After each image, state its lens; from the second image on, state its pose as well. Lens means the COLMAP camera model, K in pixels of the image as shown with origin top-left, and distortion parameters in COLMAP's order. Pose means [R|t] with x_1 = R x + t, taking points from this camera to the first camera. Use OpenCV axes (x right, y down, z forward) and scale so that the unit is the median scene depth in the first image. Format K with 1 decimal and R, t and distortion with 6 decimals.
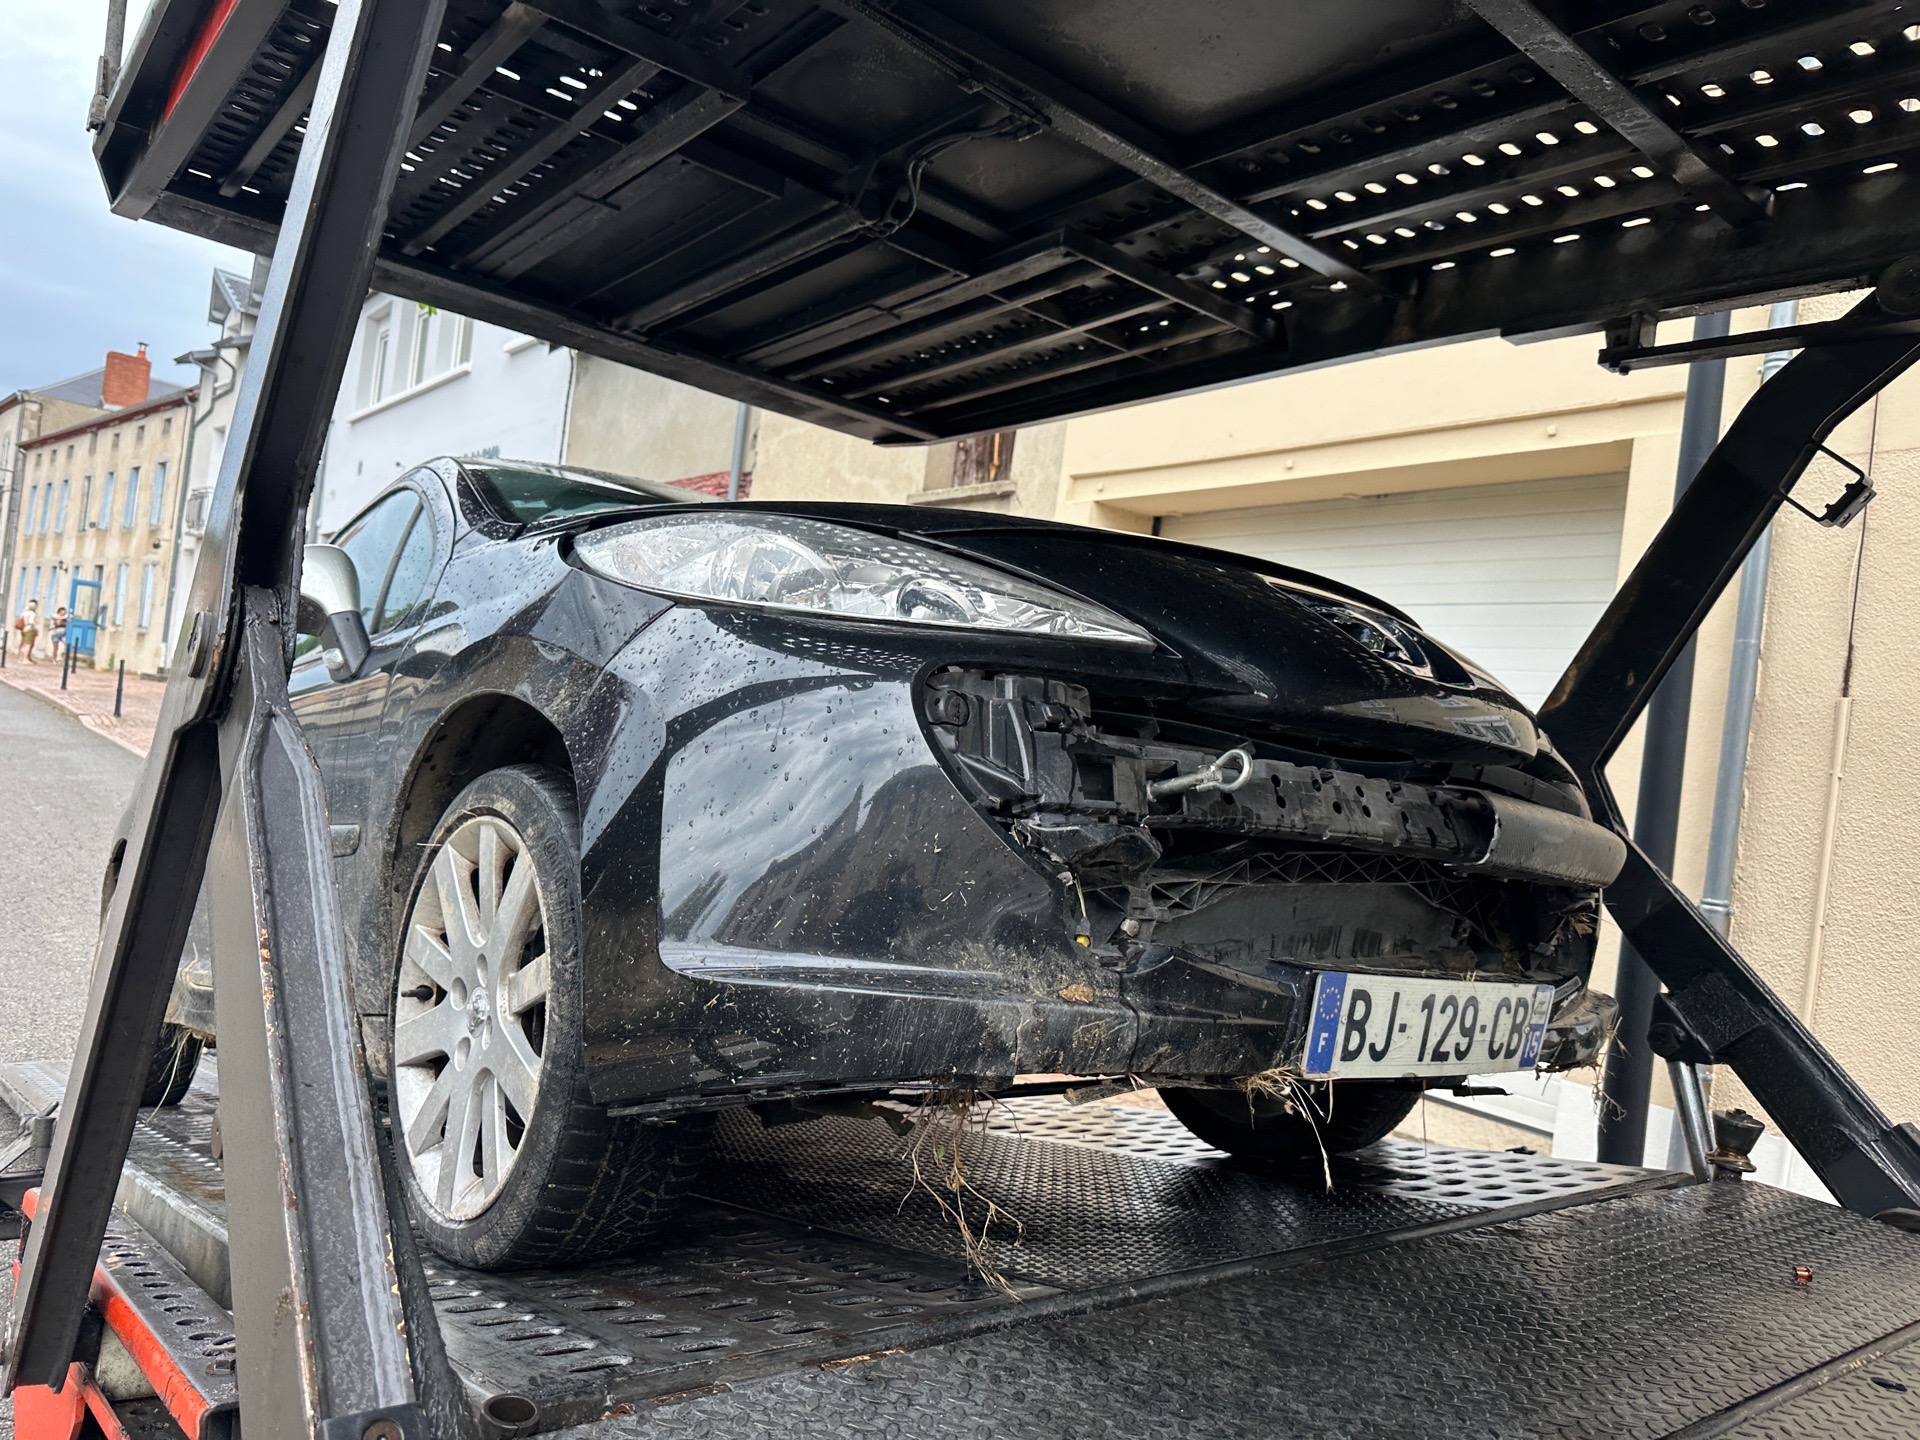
lens RADIAL K [[1342.2, 0, 941.2], [0, 1342.2, 716.4], [0, 0, 1]] dist [0.048545, -0.051015]
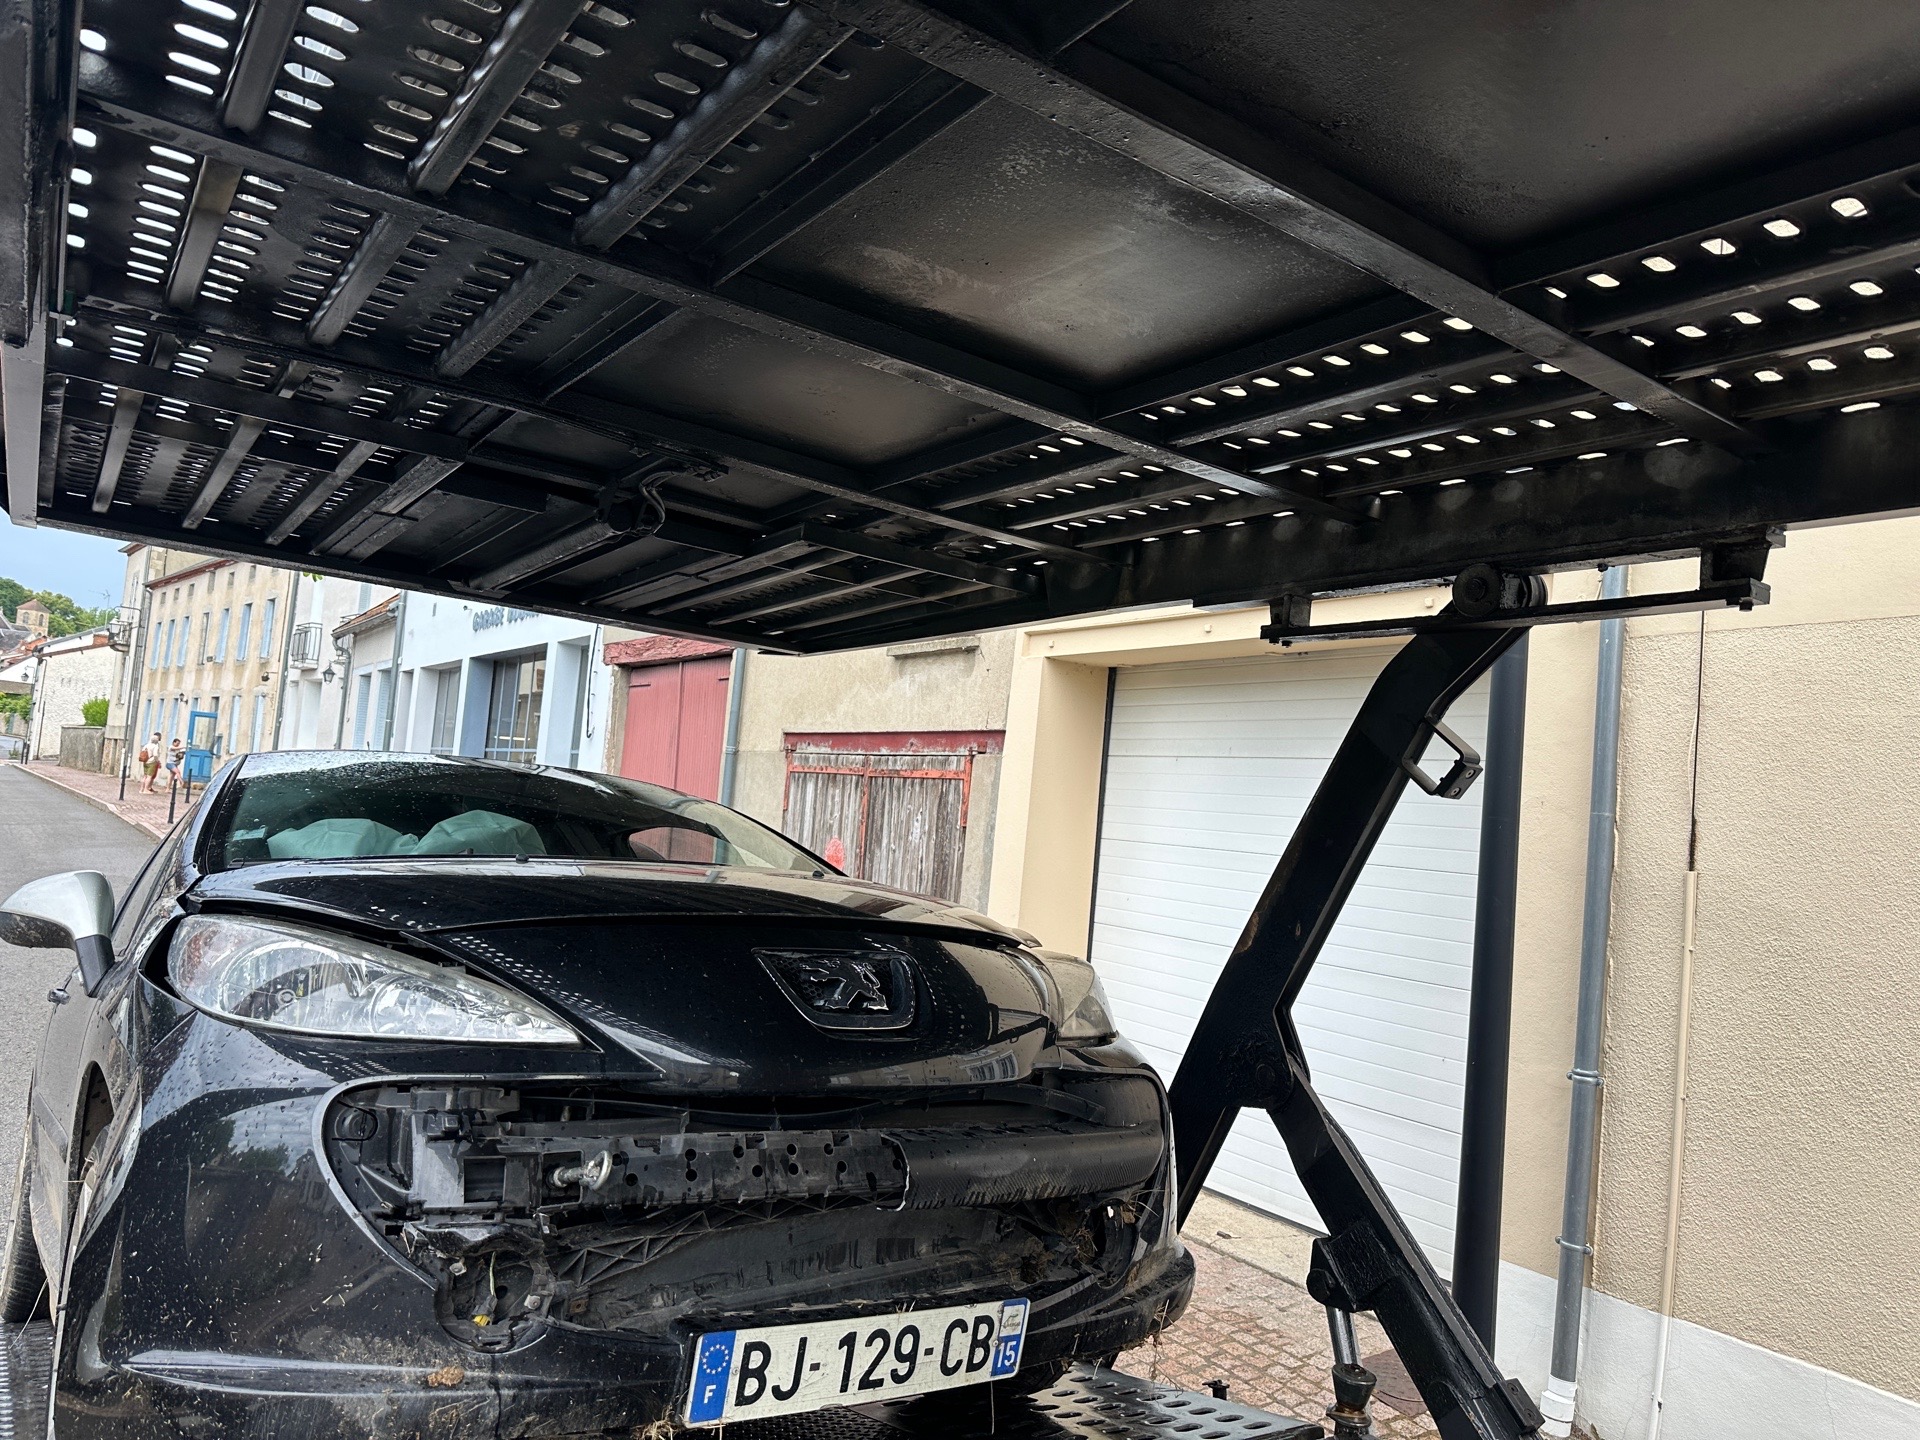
lens RADIAL K [[1342.2, 0, 972.8], [0, 1342.2, 713.2], [0, 0, 1]] dist [0.048545, -0.051015]
pose [[0.997517, -0.035440, -0.060864, 0.369619], [0.031488, 0.997407, -0.064709, -0.160497], [0.062999, 0.062631, 0.996046, -0.113563]]
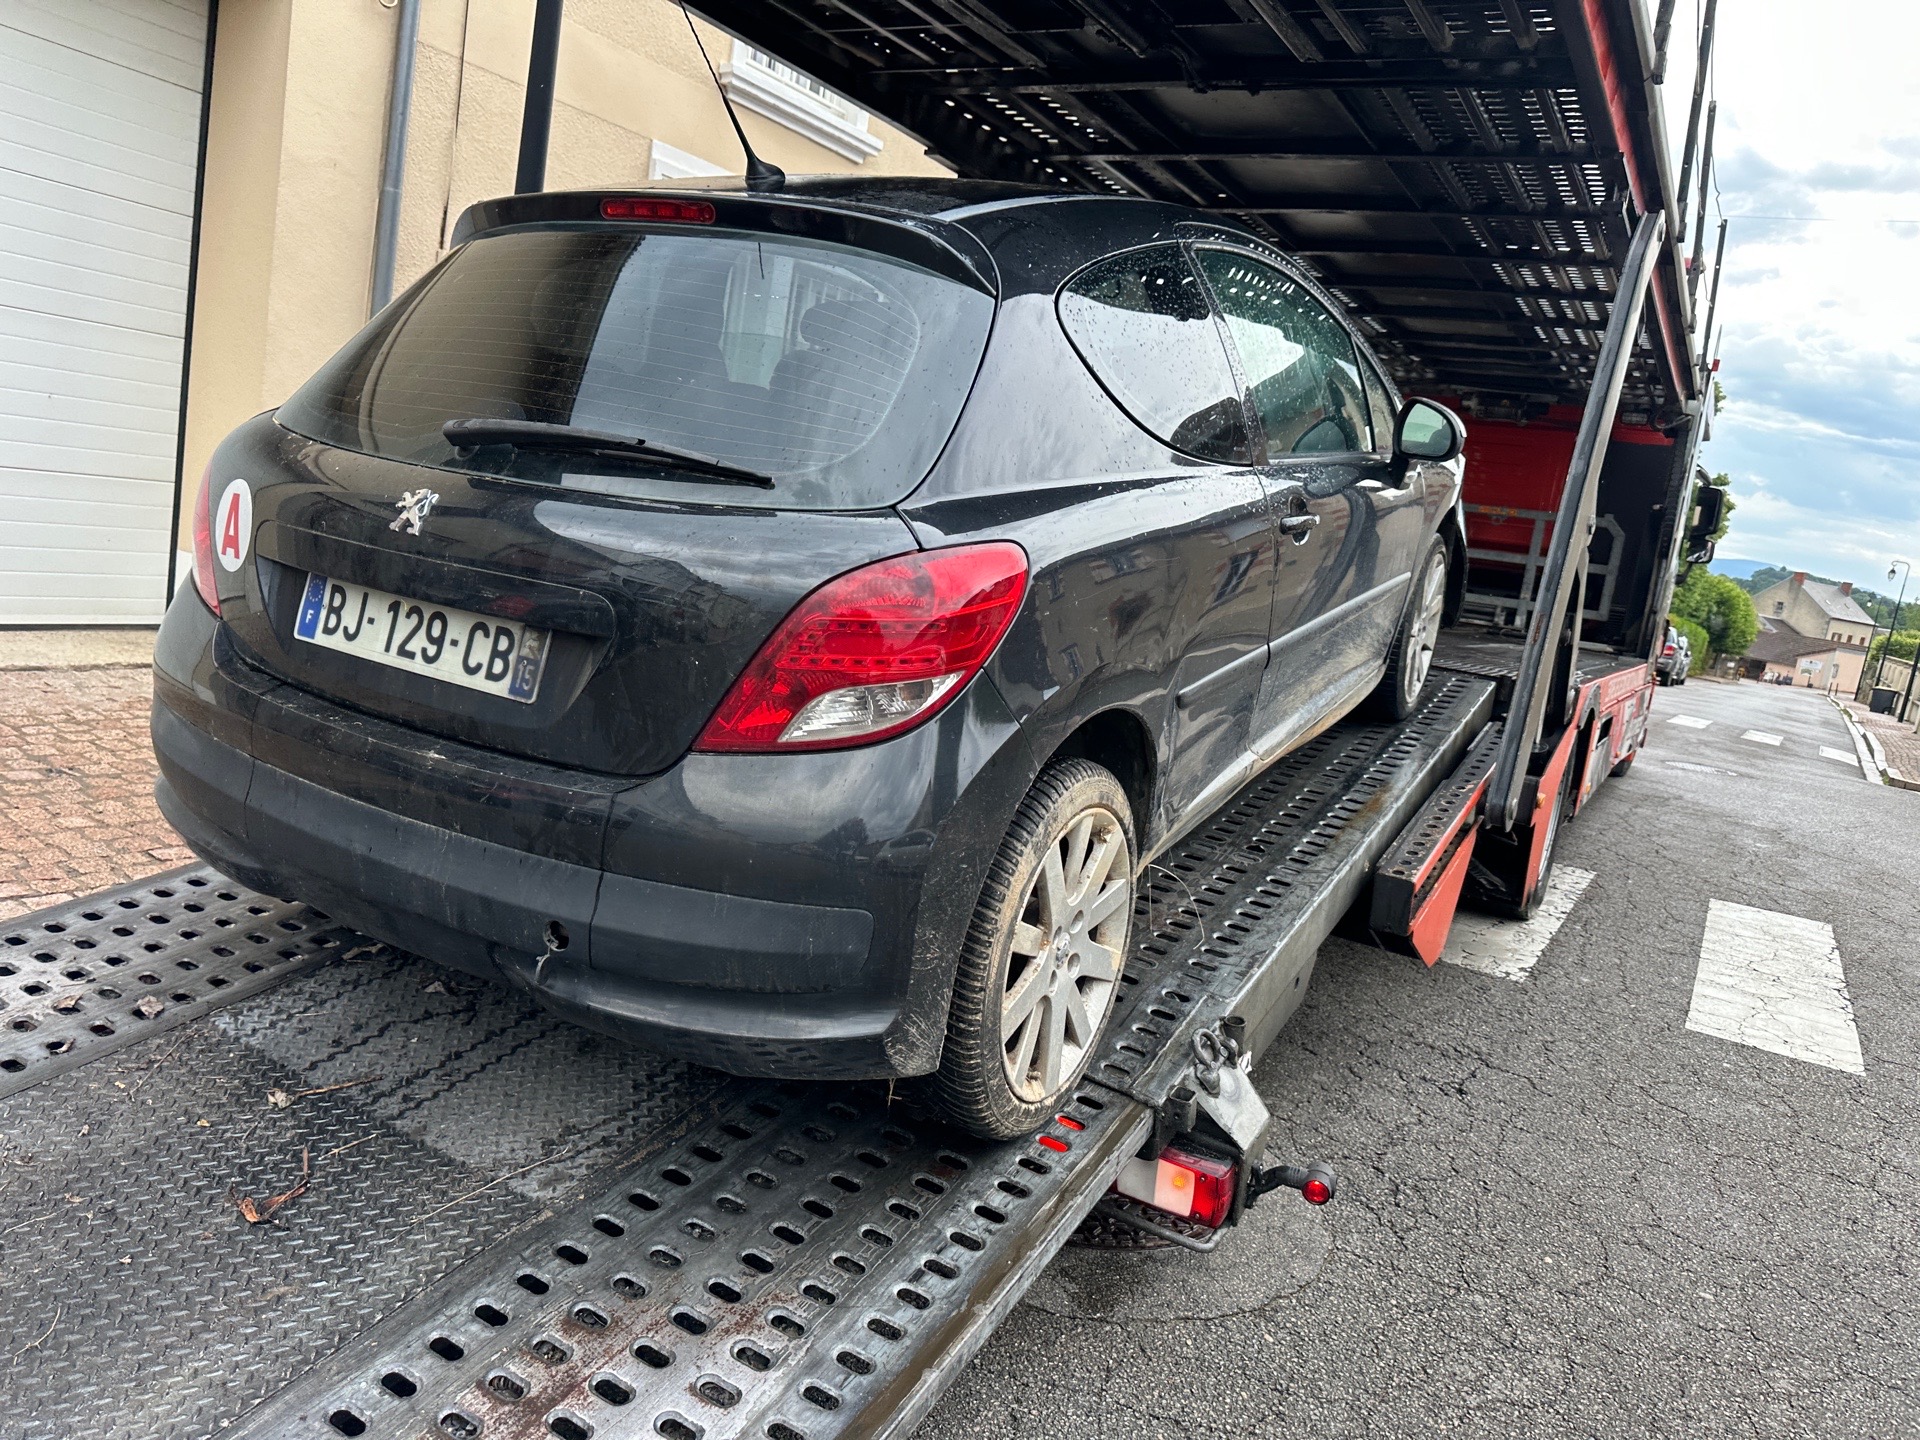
lens RADIAL K [[1342.2, 0, 958.2], [0, 1342.2, 737.1], [0, 0, 1]] dist [0.048545, -0.051015]
pose [[0.367753, 0.094169, -0.925143, 1.176241], [-0.025158, 0.995503, 0.091330, 0.135884], [0.929583, -0.010312, 0.368469, 0.685634]]
